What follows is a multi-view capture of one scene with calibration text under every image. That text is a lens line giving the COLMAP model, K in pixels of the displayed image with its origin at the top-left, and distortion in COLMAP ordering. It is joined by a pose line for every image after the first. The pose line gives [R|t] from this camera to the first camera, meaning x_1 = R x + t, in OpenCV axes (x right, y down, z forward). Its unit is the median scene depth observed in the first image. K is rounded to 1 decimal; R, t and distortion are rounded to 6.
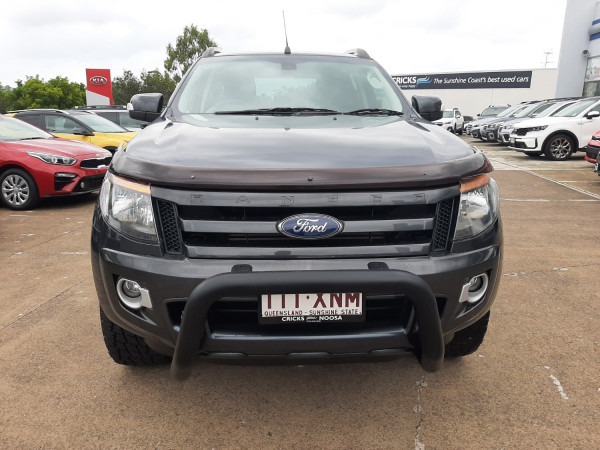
lens RADIAL K [[464.7, 0, 295.7], [0, 464.7, 227.1], [0, 0, 1]] dist [0.055989, -0.112480]
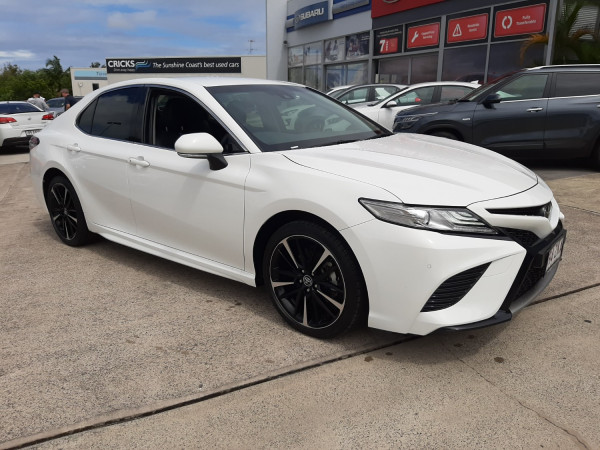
lens RADIAL K [[468.7, 0, 294.7], [0, 468.7, 223.4], [0, 0, 1]] dist [0.036520, -0.088682]
pose [[0.842084, -0.158810, 0.515436, -0.571912], [0.146840, 0.987073, 0.064229, 0.097318], [-0.518973, 0.021600, 0.854517, -0.409737]]
